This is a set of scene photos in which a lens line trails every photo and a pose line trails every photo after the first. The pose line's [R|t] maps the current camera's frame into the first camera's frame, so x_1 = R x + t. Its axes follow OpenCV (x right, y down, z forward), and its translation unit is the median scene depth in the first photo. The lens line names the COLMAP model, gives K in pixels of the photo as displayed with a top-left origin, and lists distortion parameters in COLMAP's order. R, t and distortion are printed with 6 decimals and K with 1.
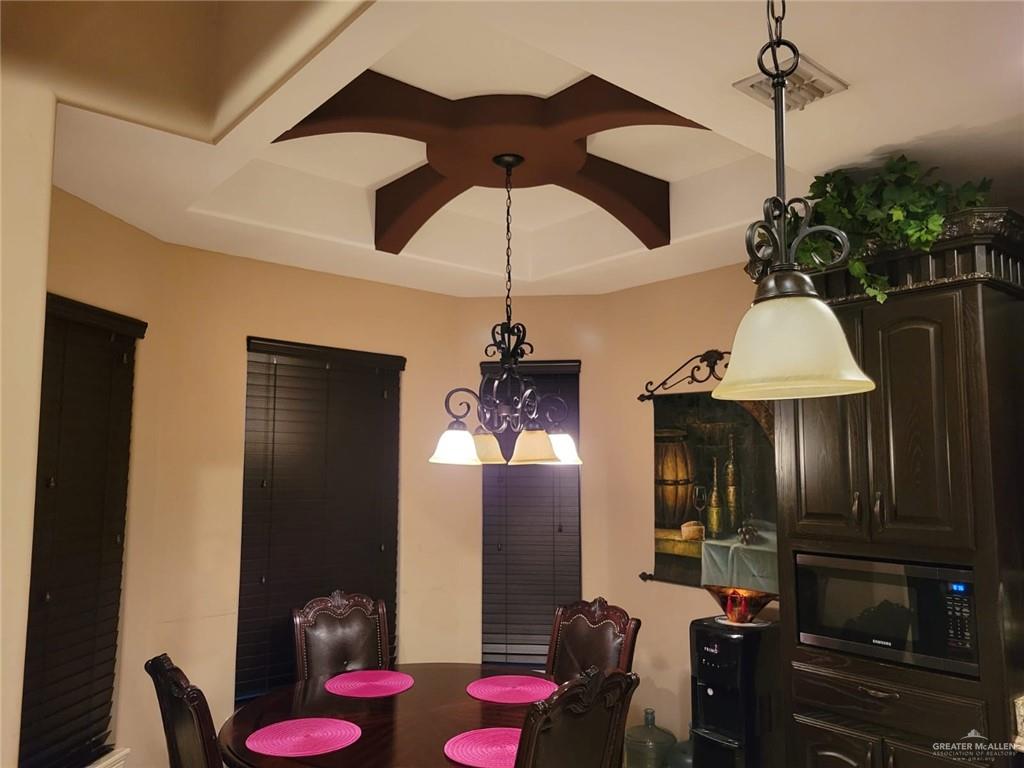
lens RADIAL K [[756.8, 0, 511.3], [0, 756.8, 388.4], [0, 0, 1]] dist [0.009903, -0.006039]
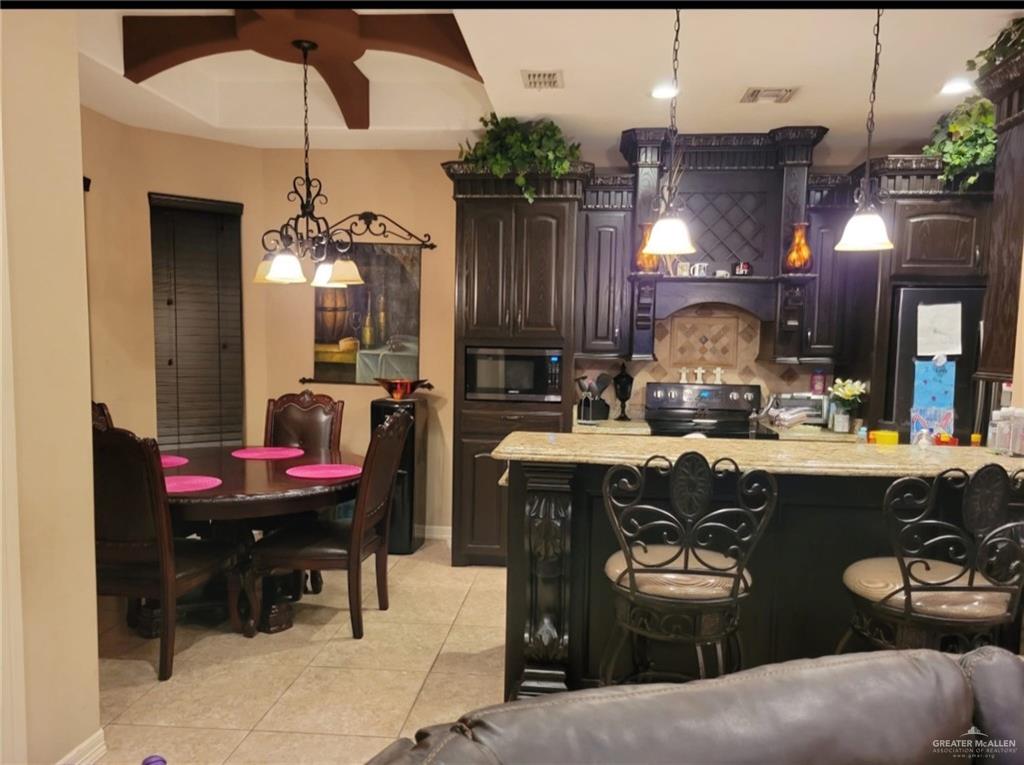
lens RADIAL K [[756.8, 0, 515.4], [0, 756.8, 385.4], [0, 0, 1]] dist [0.009903, -0.006039]
pose [[0.716892, -0.032508, 0.696426, -0.518721], [-0.095574, 0.984900, 0.144355, 0.035805], [-0.690602, -0.170047, 0.702960, -0.189279]]
